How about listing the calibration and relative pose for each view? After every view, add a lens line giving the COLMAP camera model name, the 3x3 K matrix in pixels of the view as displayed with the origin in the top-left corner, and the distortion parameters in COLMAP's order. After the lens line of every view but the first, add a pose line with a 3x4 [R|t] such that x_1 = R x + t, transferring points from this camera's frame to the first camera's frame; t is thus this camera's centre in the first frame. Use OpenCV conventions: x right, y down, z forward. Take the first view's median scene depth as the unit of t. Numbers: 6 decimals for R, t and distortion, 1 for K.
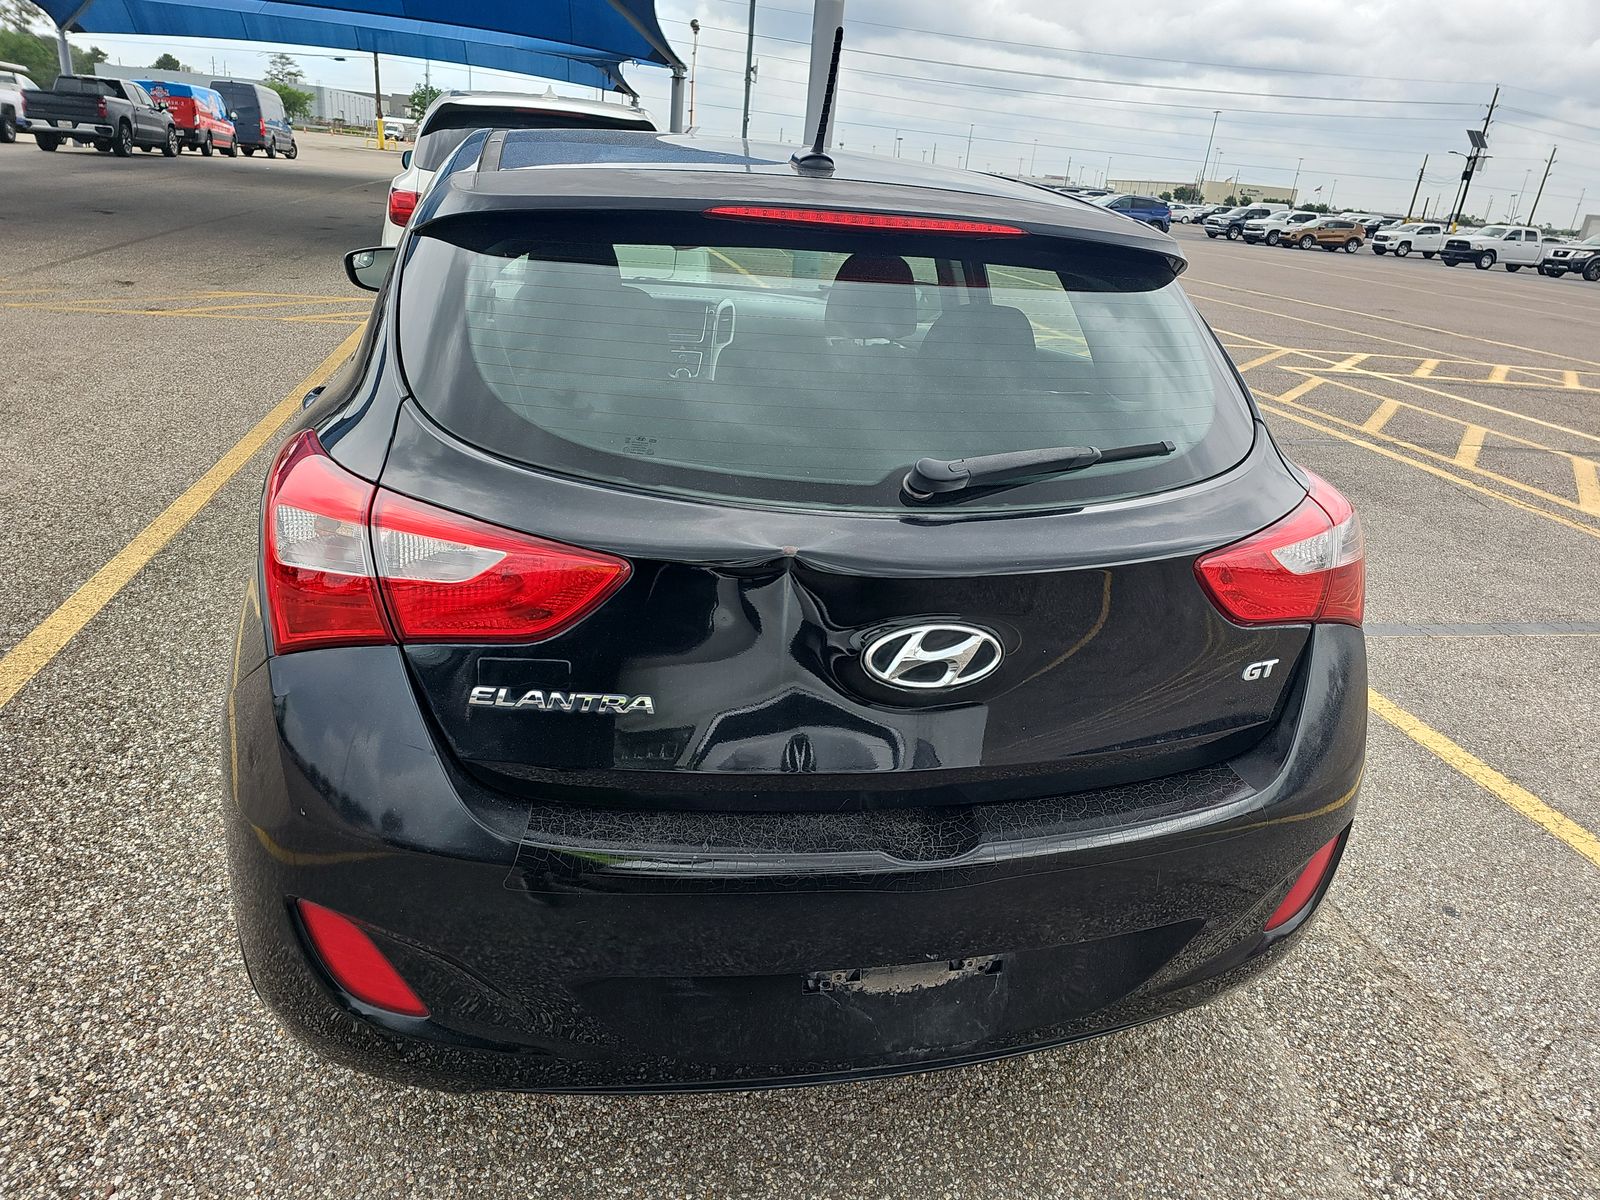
lens RADIAL K [[1081.8, 0, 803.7], [0, 1081.8, 634.1], [0, 0, 1]] dist [0.042965, -0.036322]
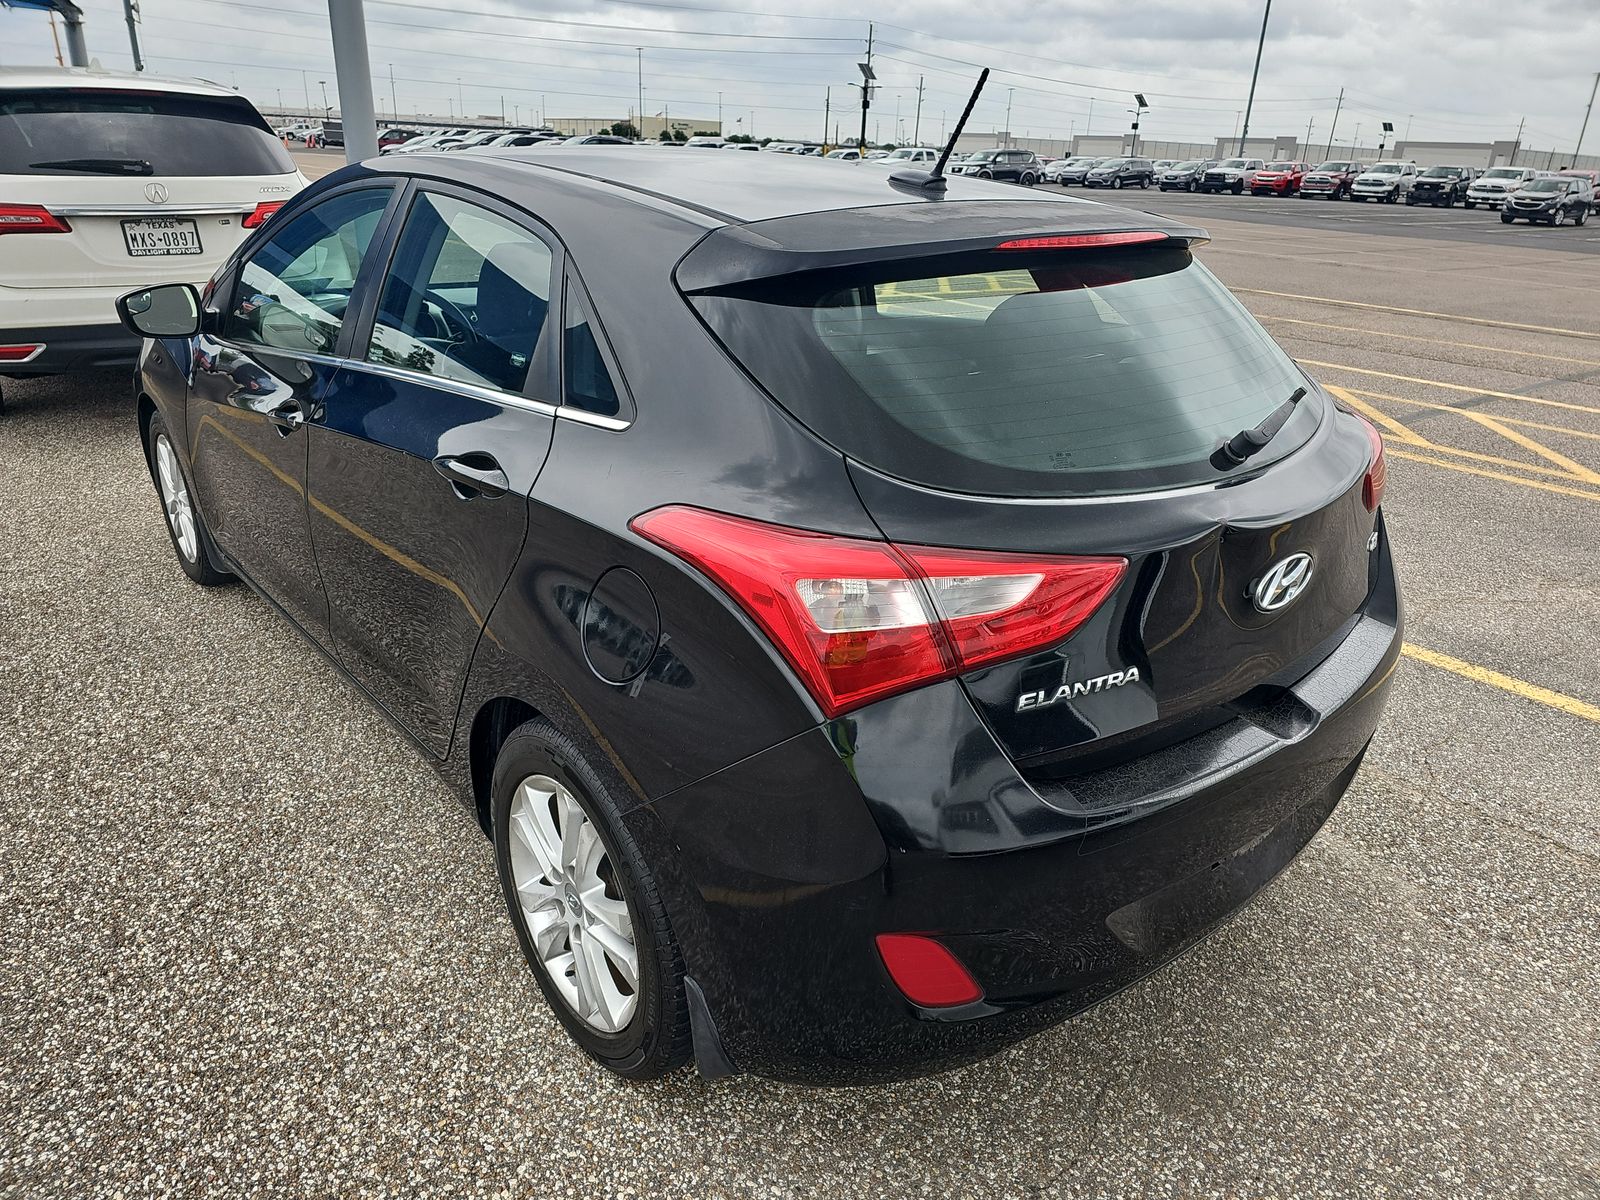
lens RADIAL K [[1081.8, 0, 803.7], [0, 1081.8, 634.1], [0, 0, 1]] dist [0.042965, -0.036322]
pose [[0.876406, -0.242160, 0.416259, -0.064809], [0.220975, 0.970223, 0.099182, -0.012031], [-0.427882, 0.005059, 0.903820, 0.005313]]
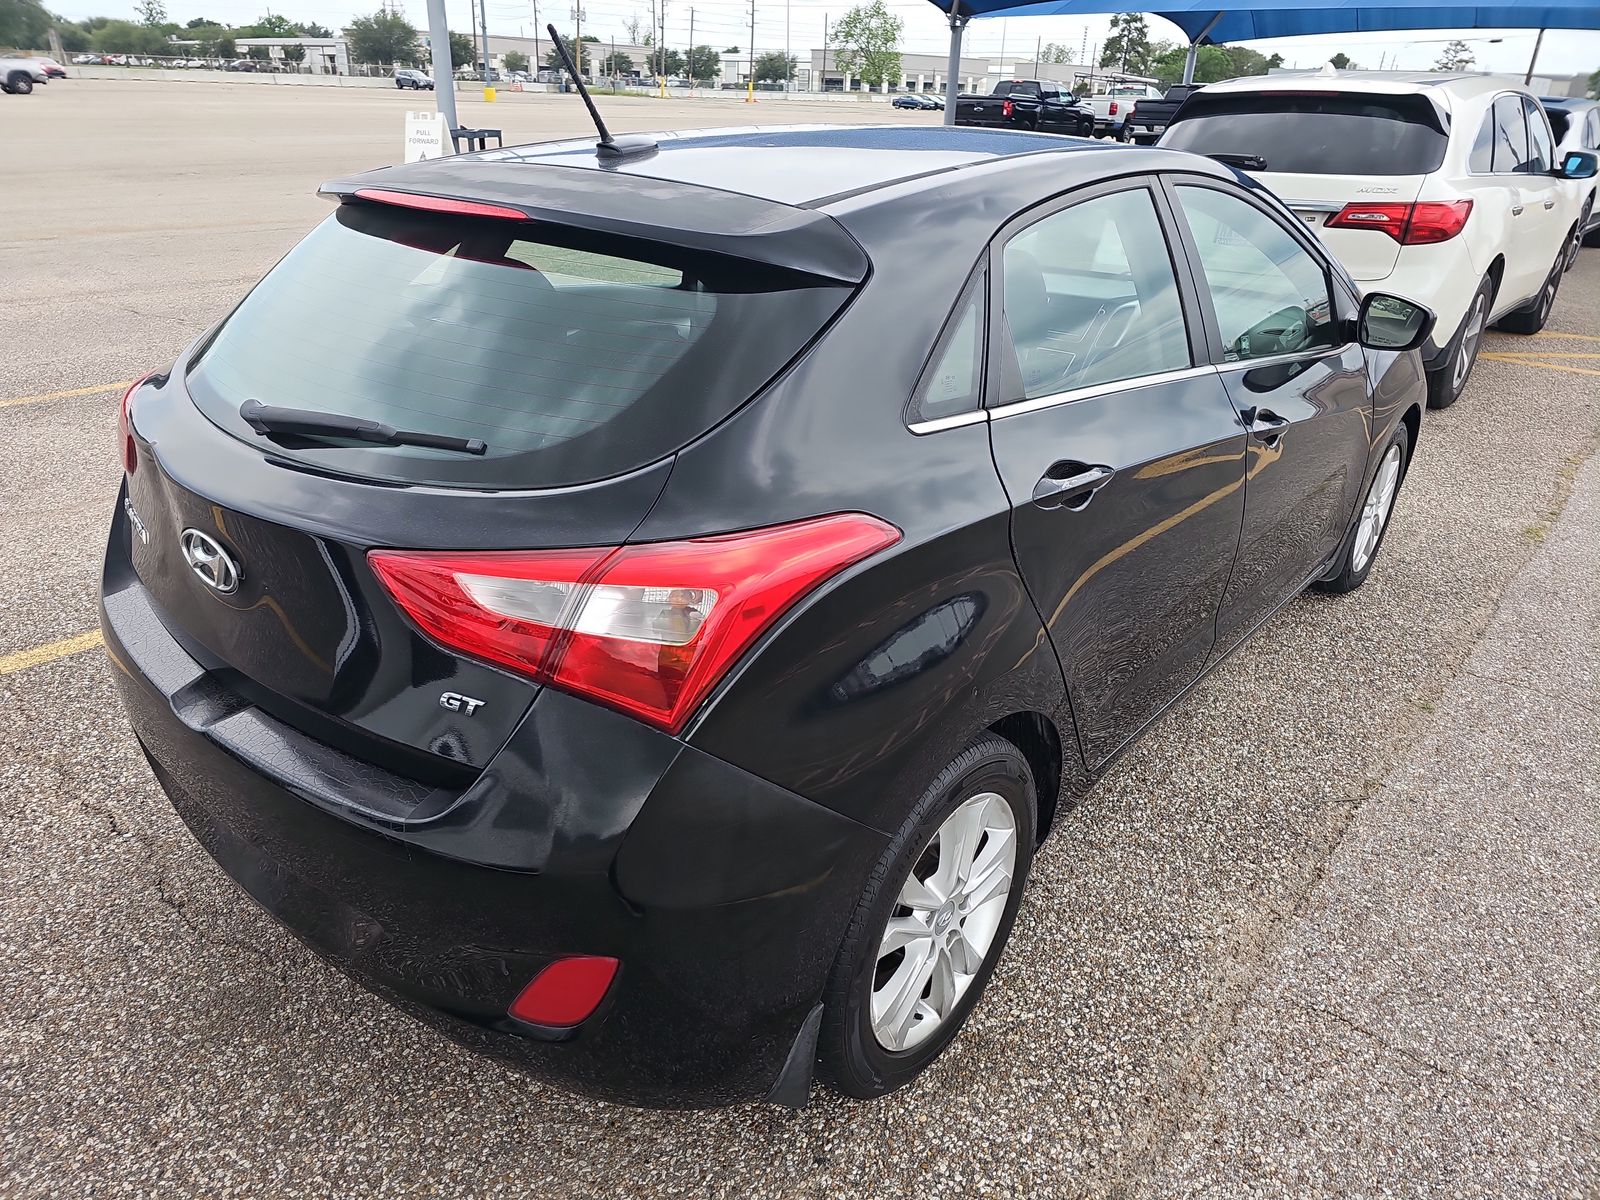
lens RADIAL K [[1081.8, 0, 803.7], [0, 1081.8, 634.1], [0, 0, 1]] dist [0.042965, -0.036322]
pose [[0.589850, 0.299154, -0.750056, 0.097597], [-0.296522, 0.944199, 0.143399, -0.018299], [0.751100, 0.137824, 0.645642, 0.049763]]
